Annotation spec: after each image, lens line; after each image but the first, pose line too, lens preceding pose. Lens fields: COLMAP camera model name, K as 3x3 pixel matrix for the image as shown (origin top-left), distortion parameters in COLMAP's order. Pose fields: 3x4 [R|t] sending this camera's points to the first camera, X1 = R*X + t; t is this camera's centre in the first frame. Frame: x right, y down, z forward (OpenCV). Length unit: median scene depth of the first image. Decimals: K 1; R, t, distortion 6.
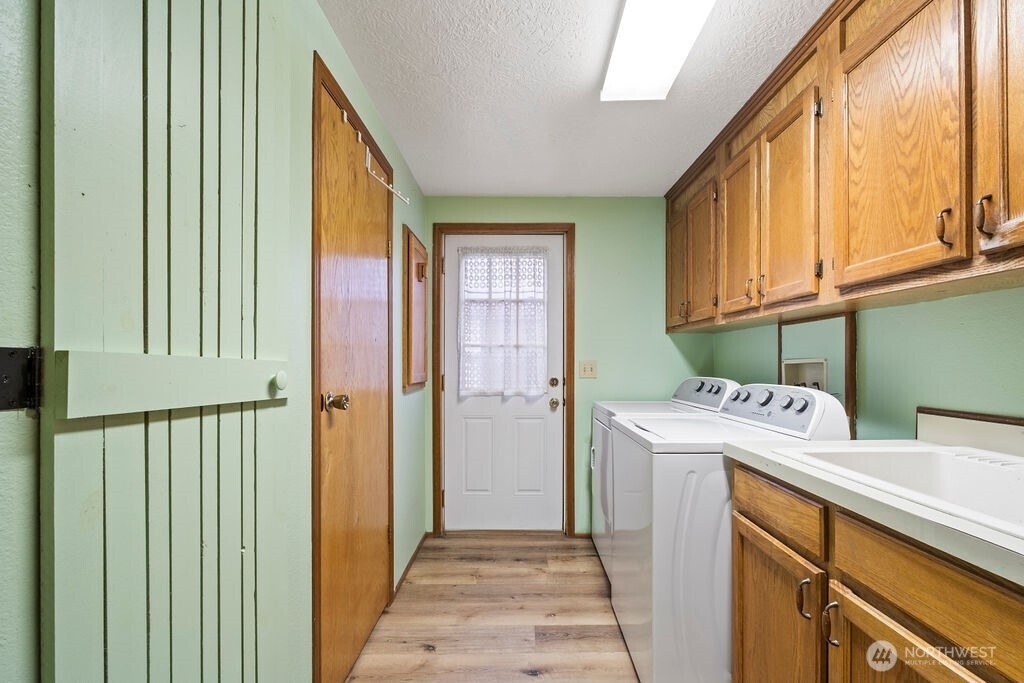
lens RADIAL K [[435.5, 0, 545.1], [0, 435.5, 361.4], [0, 0, 1]] dist [-0.003518, 0.002168]
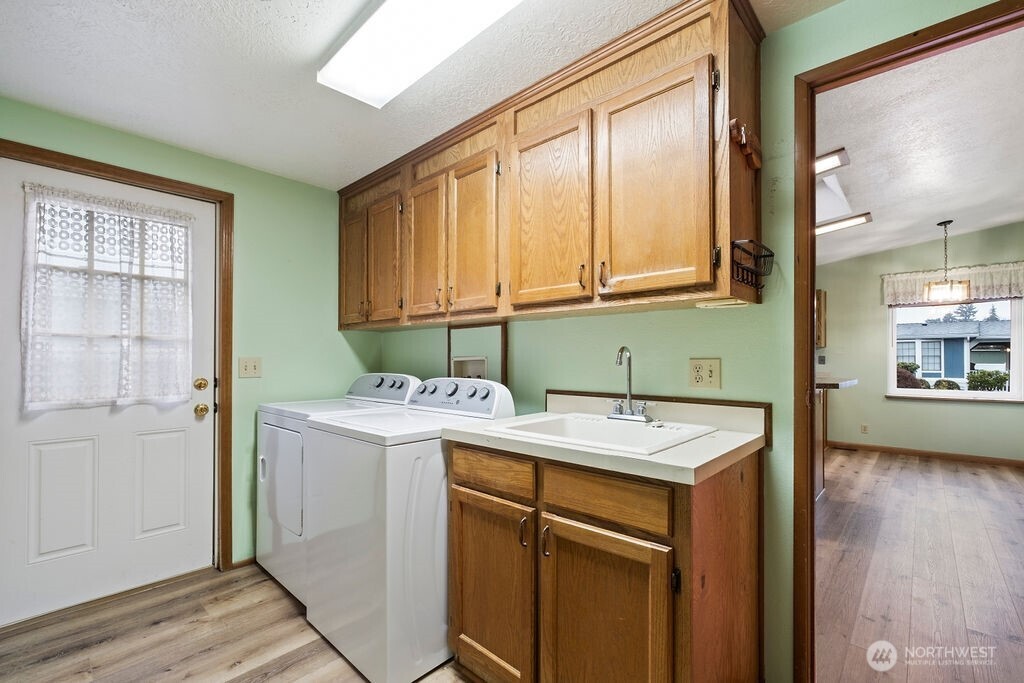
lens RADIAL K [[435.5, 0, 512.1], [0, 435.5, 355.3], [0, 0, 1]] dist [-0.003518, 0.002168]
pose [[0.688482, 0.006050, 0.725228, -0.231652], [-0.001422, 0.999975, -0.006992, -0.001574], [-0.725252, 0.003783, 0.688473, 0.044159]]
